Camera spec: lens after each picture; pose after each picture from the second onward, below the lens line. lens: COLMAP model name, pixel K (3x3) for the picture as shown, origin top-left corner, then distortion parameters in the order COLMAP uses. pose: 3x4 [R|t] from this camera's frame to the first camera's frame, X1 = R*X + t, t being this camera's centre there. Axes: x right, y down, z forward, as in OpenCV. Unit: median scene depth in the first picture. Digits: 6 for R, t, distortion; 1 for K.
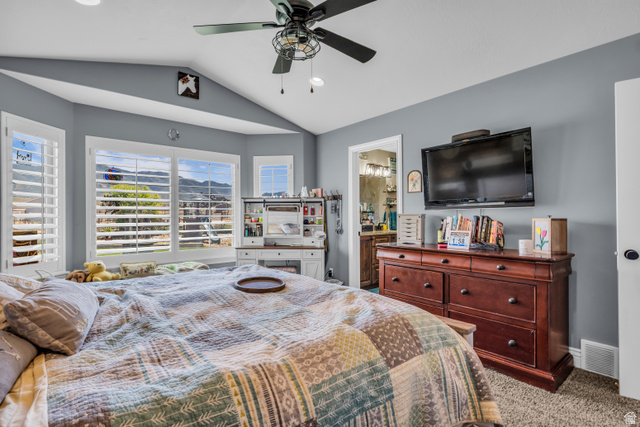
lens RADIAL K [[307.9, 0, 322.9], [0, 307.9, 212.3], [0, 0, 1]] dist [0.003187, 0.000290]
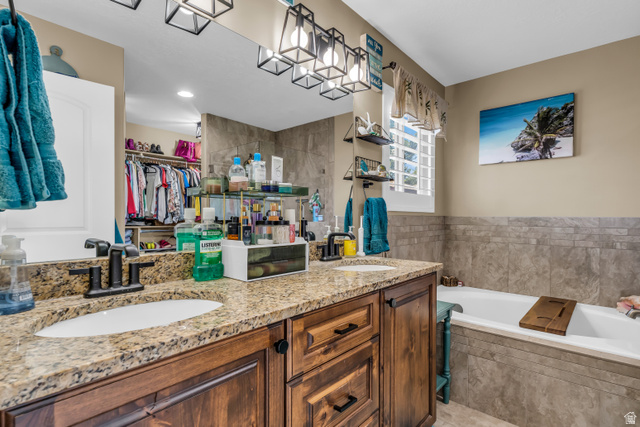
lens RADIAL K [[307.9, 0, 322.9], [0, 307.9, 212.3], [0, 0, 1]] dist [0.003187, 0.000290]
pose [[0.991203, 0.010371, 0.131946, 0.133054], [-0.008650, 0.999870, -0.013606, 0.017667], [-0.132070, 0.012345, 0.991164, 0.692374]]
